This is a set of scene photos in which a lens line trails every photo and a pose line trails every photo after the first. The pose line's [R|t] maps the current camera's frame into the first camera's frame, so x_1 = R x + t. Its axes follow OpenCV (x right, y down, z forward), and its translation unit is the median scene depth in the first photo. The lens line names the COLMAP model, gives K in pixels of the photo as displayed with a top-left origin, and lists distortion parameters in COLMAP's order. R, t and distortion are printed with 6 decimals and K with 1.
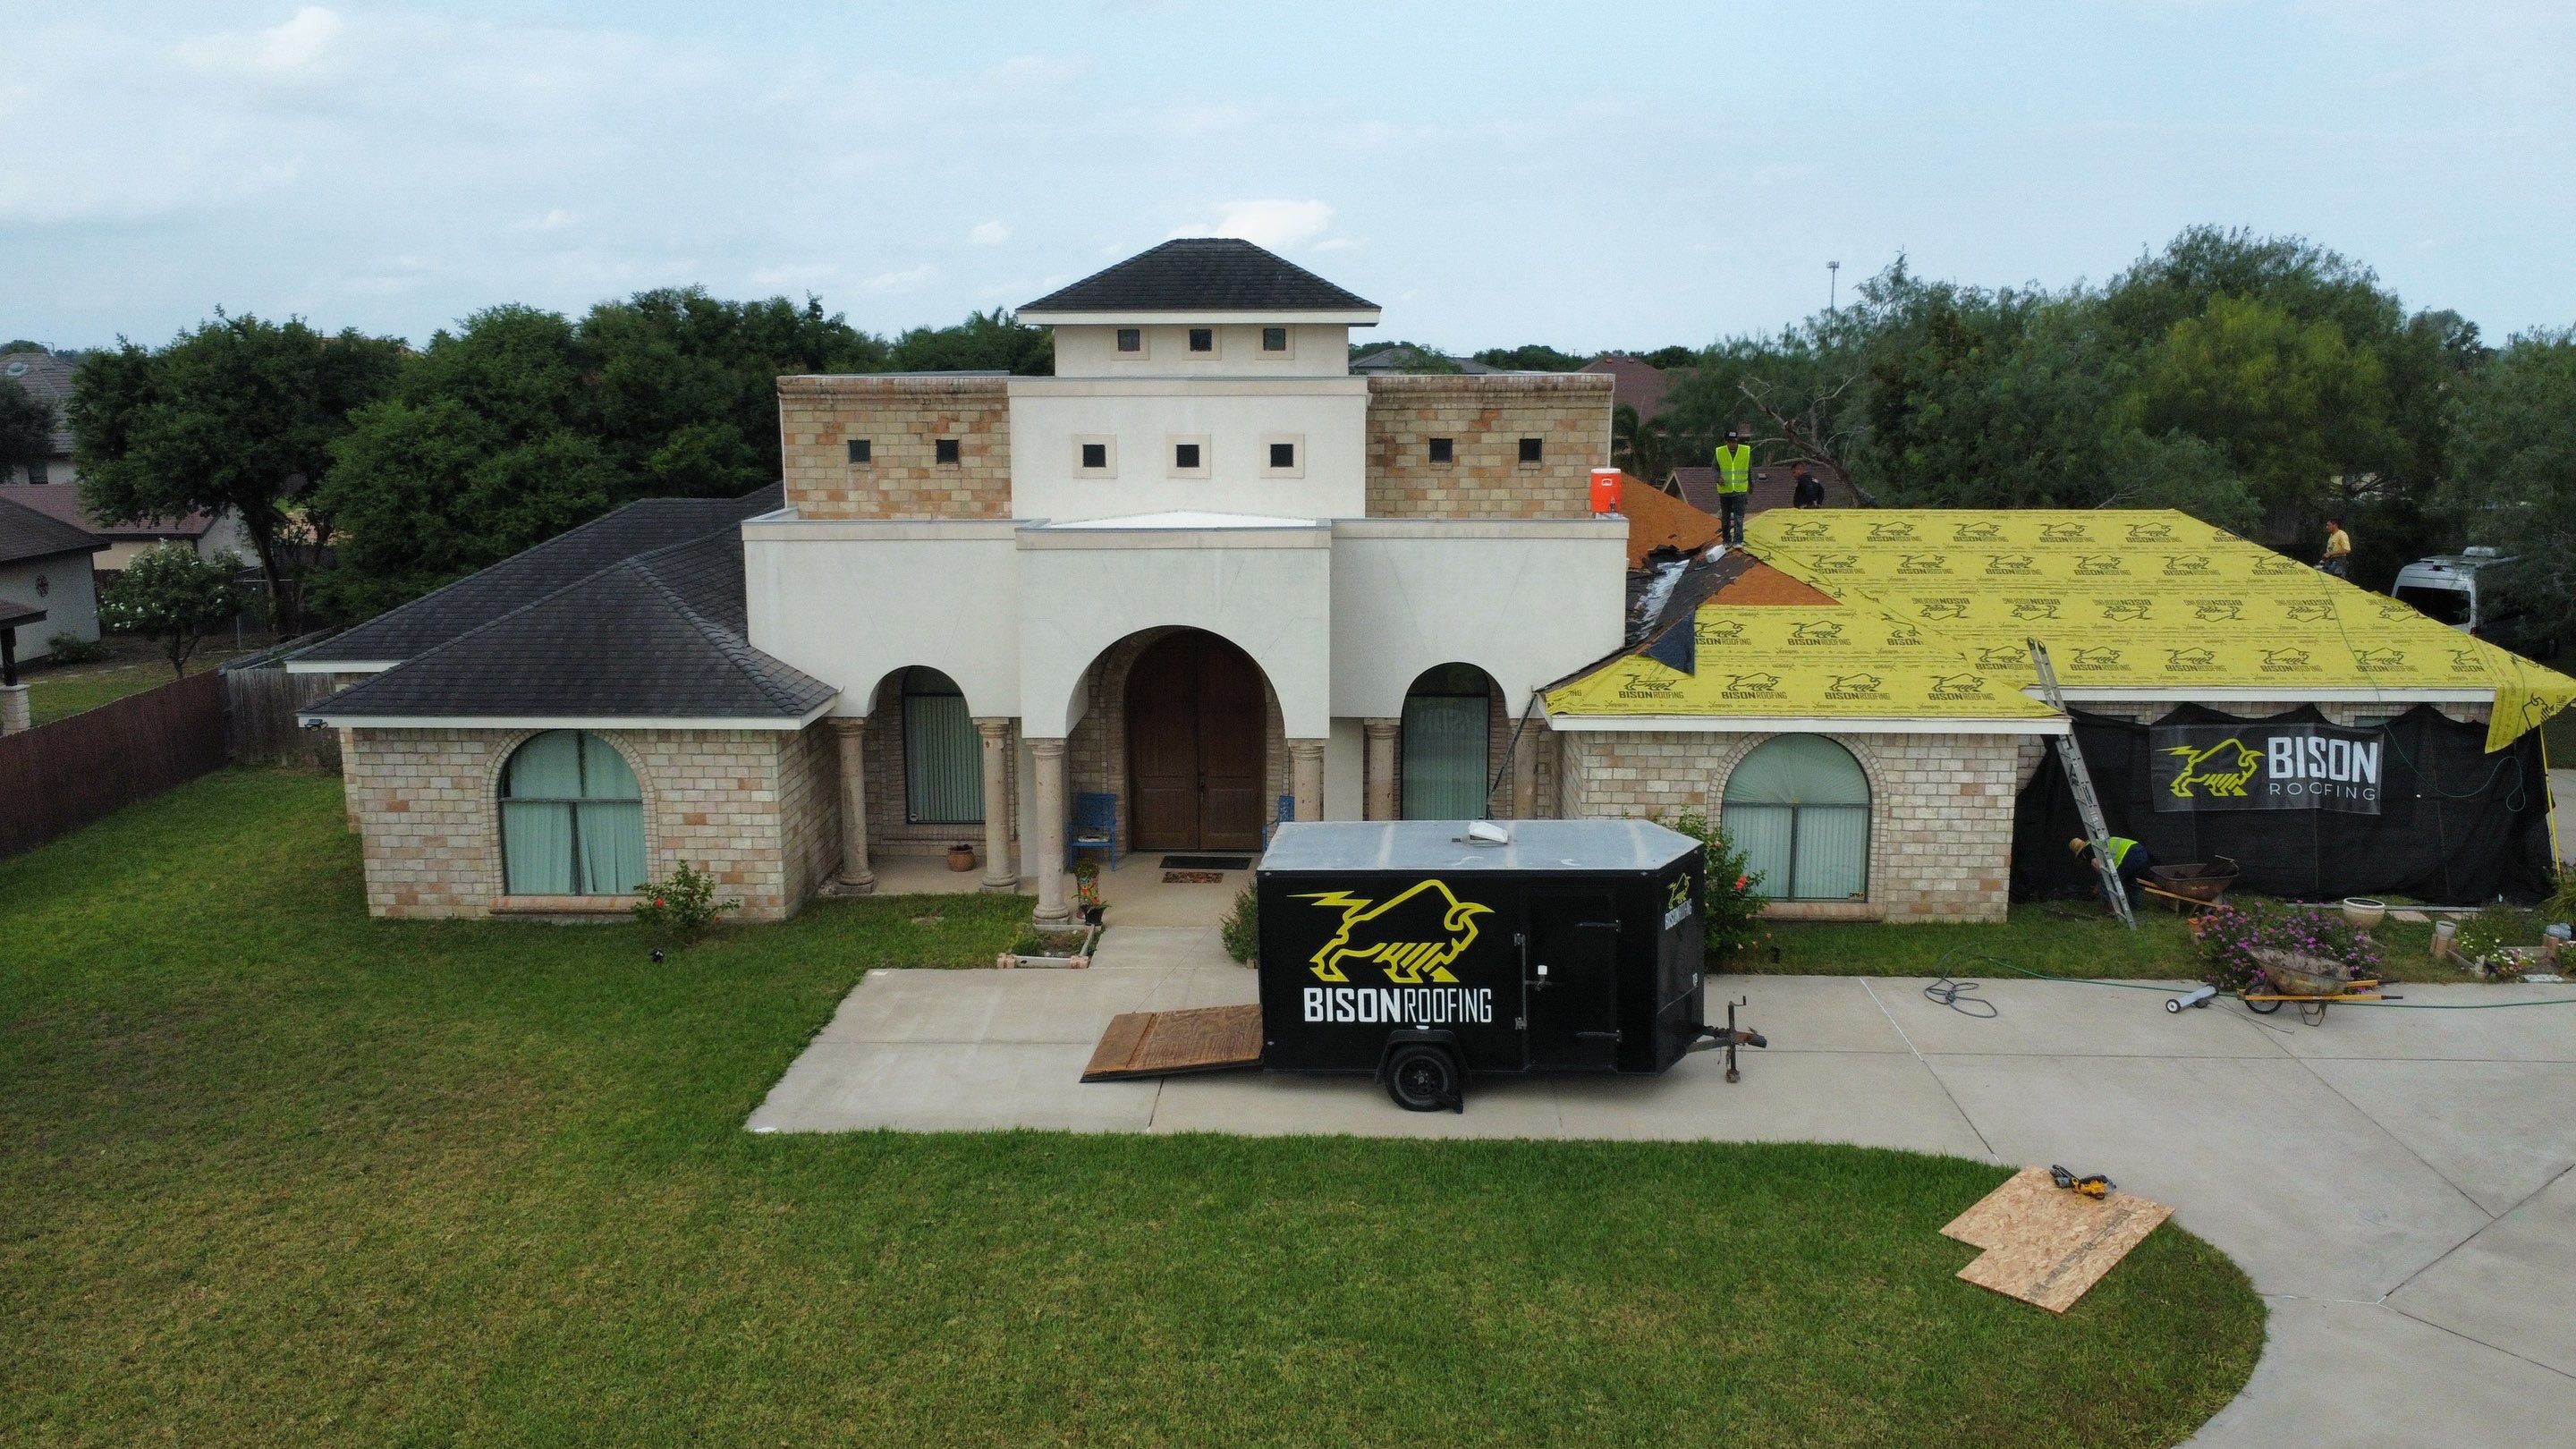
lens RADIAL K [[1947.1, 0, 1288.0], [0, 1947.1, 724.5], [0, 0, 1]] dist [0.004242, -0.008656]
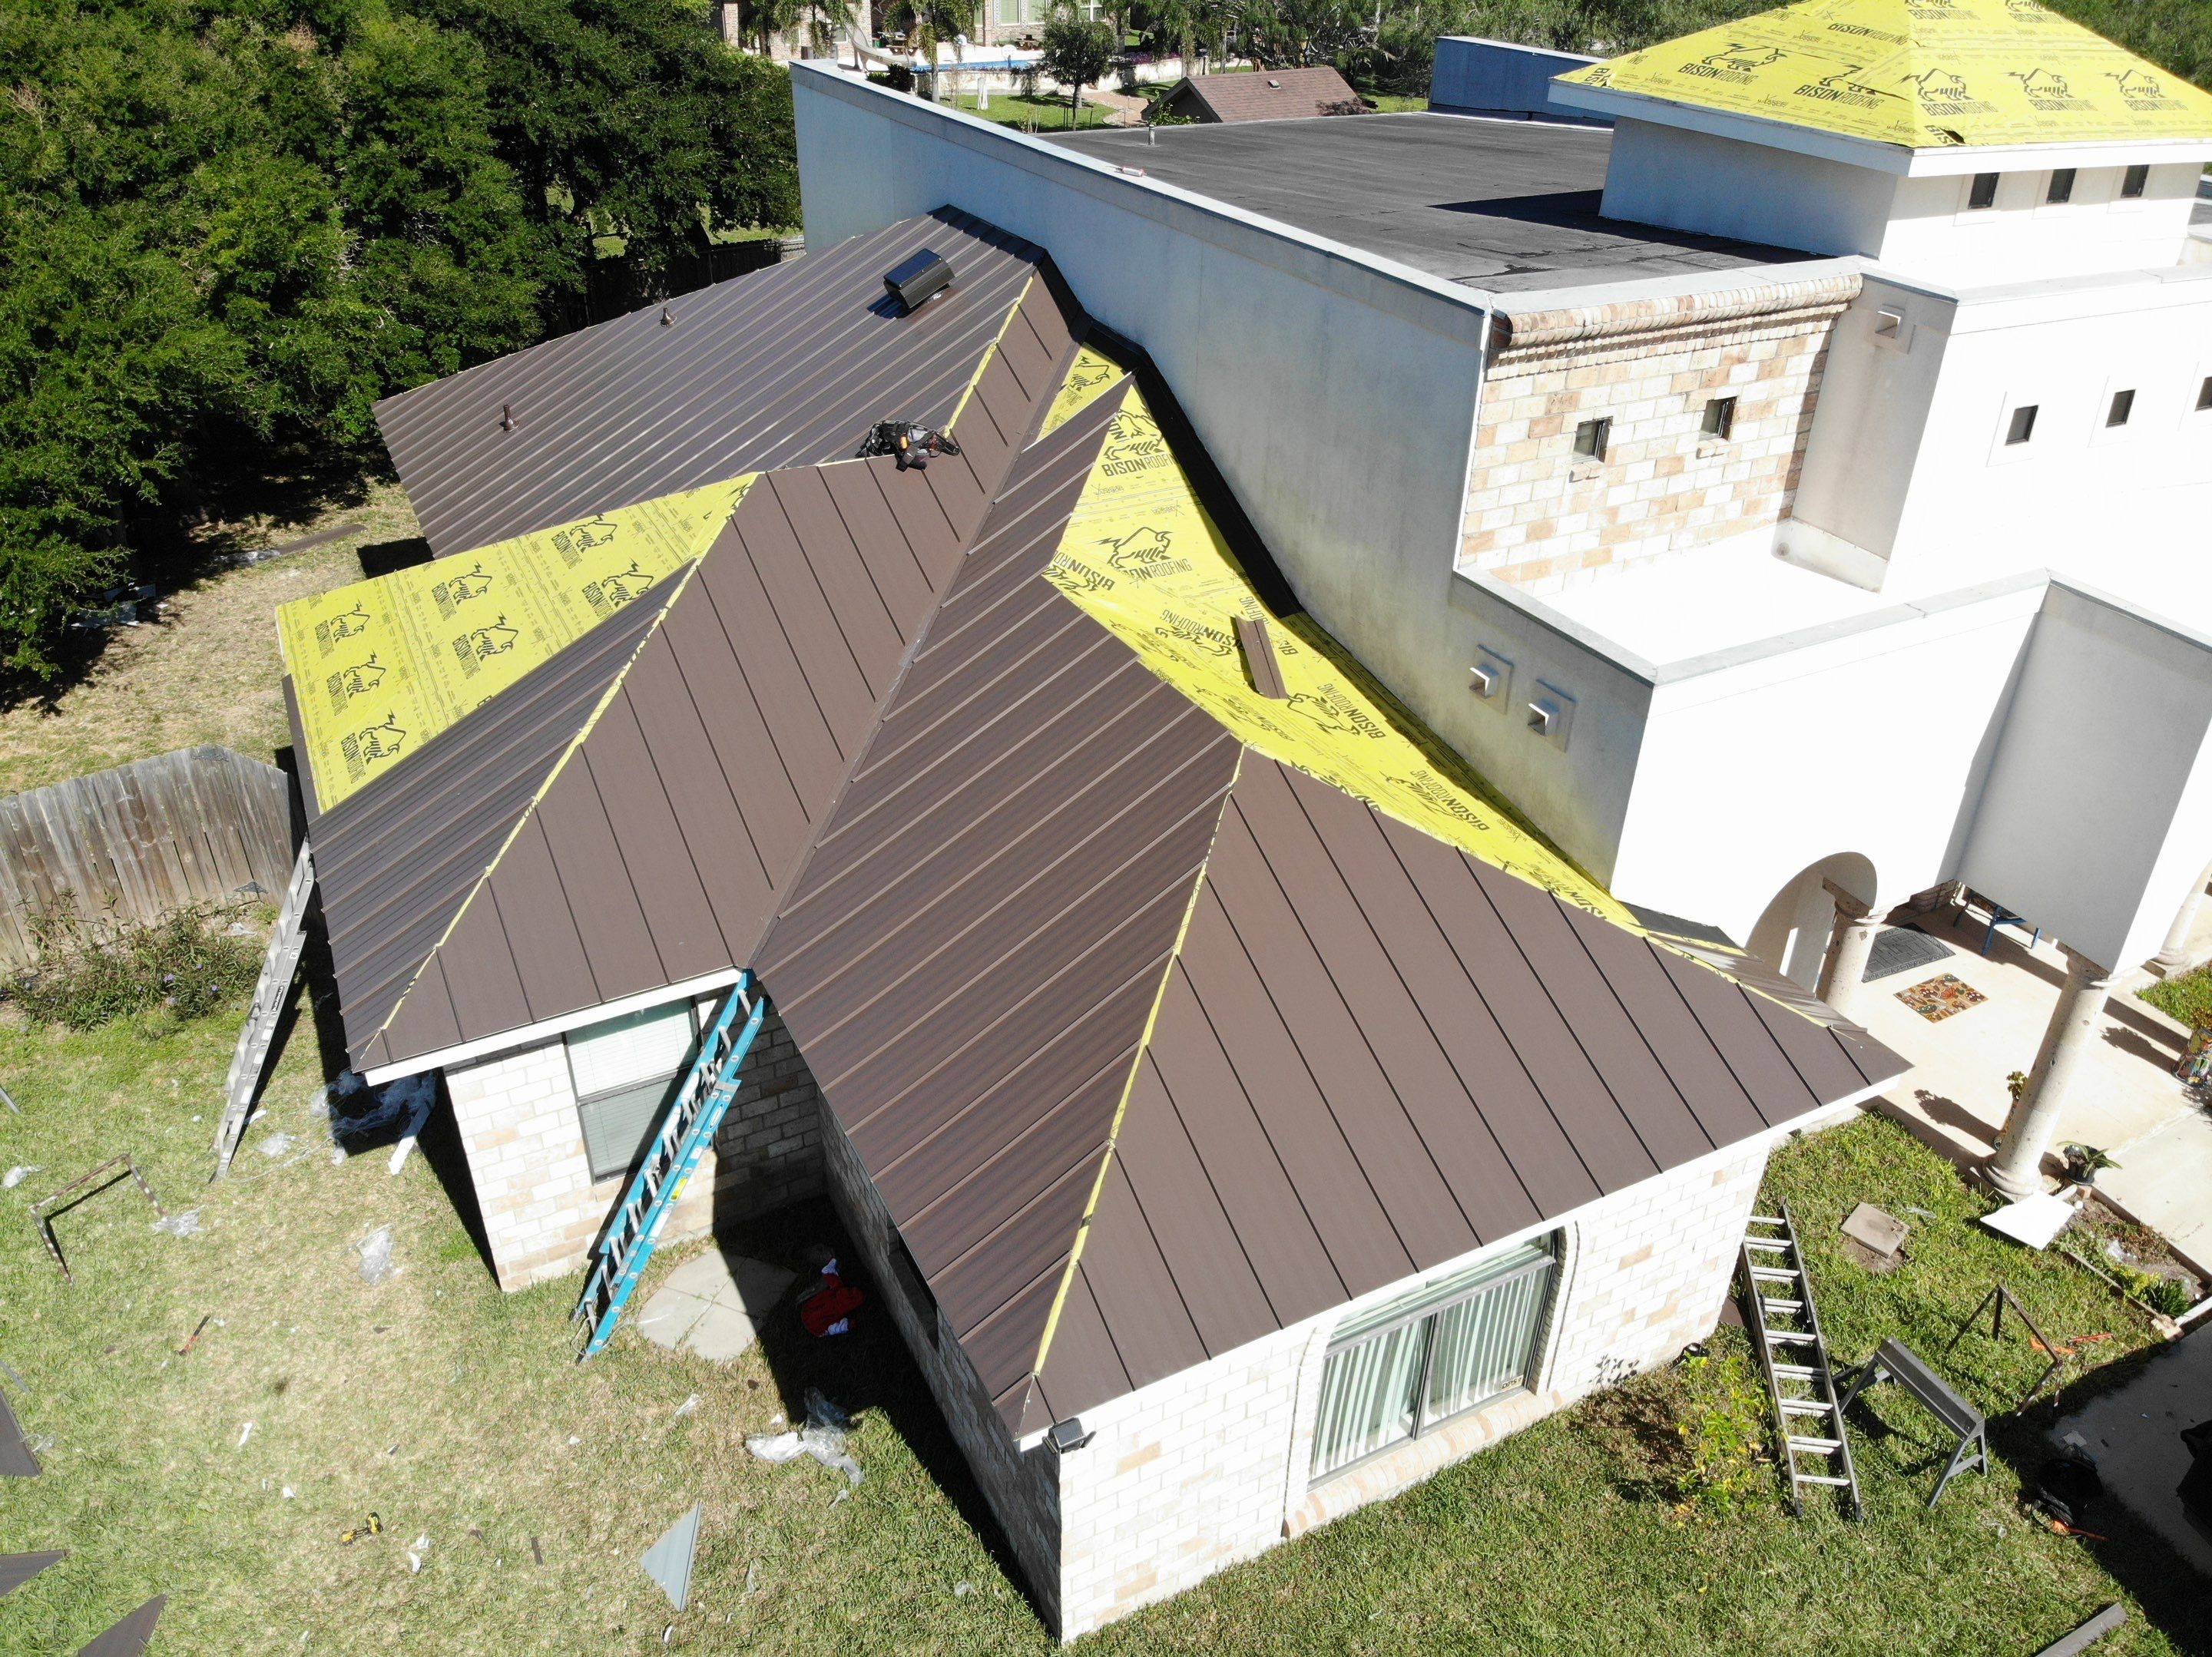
lens RADIAL K [[1619.4, 0, 1143.1], [0, 1619.4, 833.2], [0, 0, 1]] dist [0.118714, -0.264007]
pose [[0.867646, -0.239809, 0.435526, -0.584720], [0.067815, 0.924882, 0.374158, -0.233444], [-0.492536, -0.295101, 0.818733, 0.728451]]
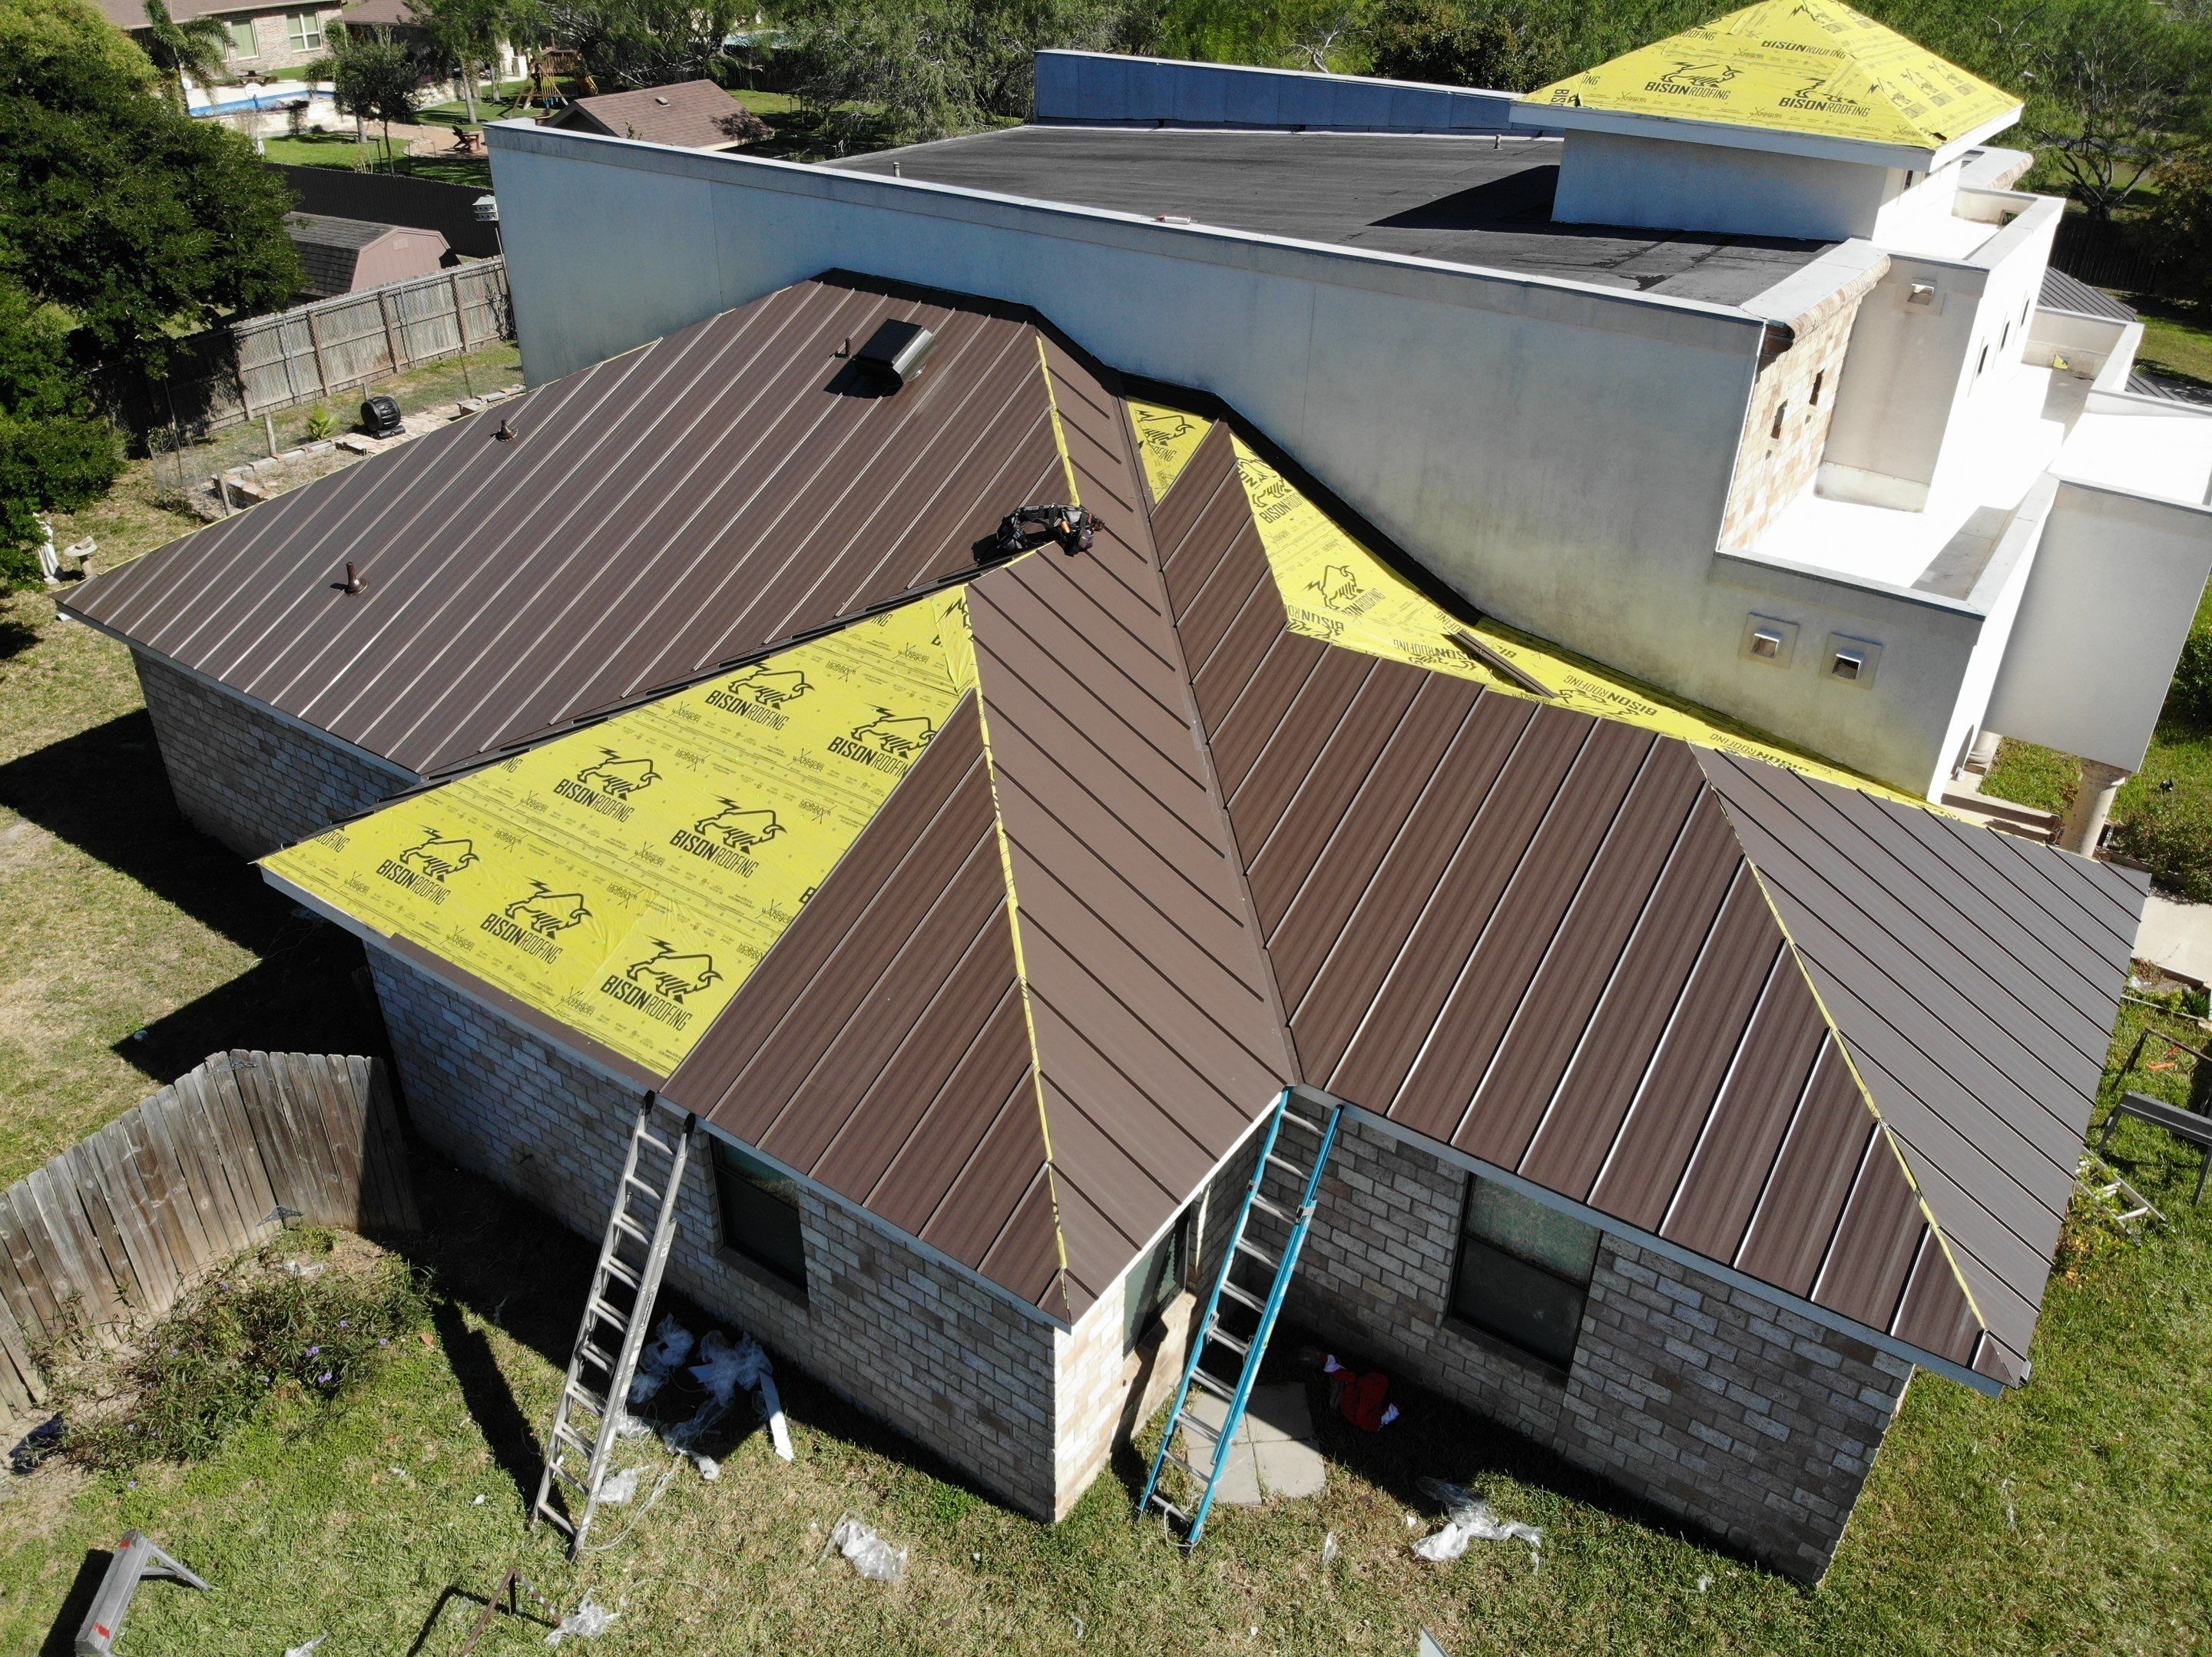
lens RADIAL K [[1620.7, 0, 1106.0], [0, 1620.7, 828.5], [0, 0, 1]] dist [0.109334, -0.239211]
pose [[0.536657, -0.420175, 0.731746, -0.813378], [0.130261, 0.898060, 0.420142, -0.288725], [-0.833686, -0.130154, 0.536683, 0.966226]]
